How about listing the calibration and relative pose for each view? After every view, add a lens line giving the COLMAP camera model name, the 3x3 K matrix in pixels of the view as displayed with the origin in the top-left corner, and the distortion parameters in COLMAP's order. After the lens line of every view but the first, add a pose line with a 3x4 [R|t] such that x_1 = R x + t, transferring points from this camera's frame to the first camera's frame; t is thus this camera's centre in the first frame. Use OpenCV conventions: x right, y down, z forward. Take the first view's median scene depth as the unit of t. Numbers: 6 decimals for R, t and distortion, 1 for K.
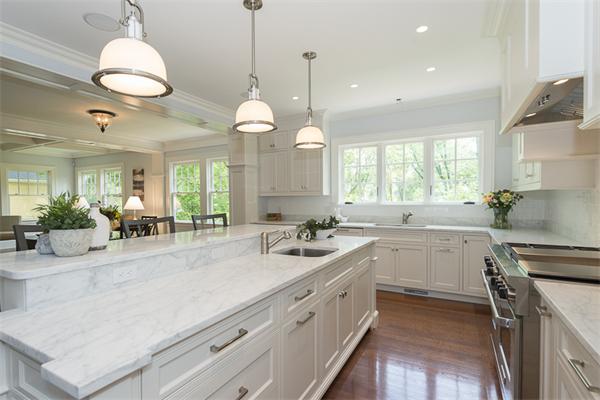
lens RADIAL K [[292.7, 0, 300.2], [0, 292.7, 203.4], [0, 0, 1]] dist [0.003216, 0.000484]
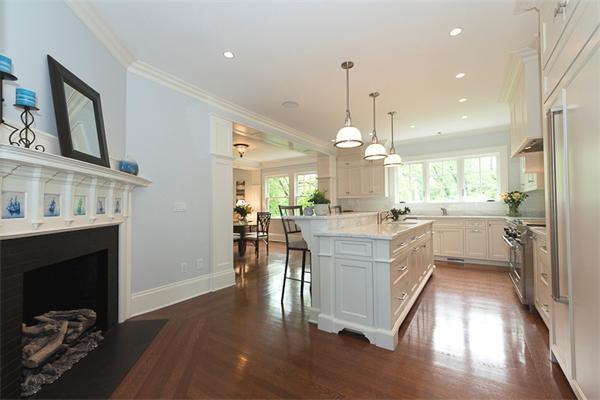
lens RADIAL K [[264.7, 0, 300.0], [0, 264.7, 200.0], [0, 0, 1]] dist [-0.001181, -0.000210]
pose [[0.996746, -0.005719, -0.080404, -0.280773], [0.002071, 0.998967, -0.045384, 0.054040], [0.080581, 0.045070, 0.995729, -0.415256]]
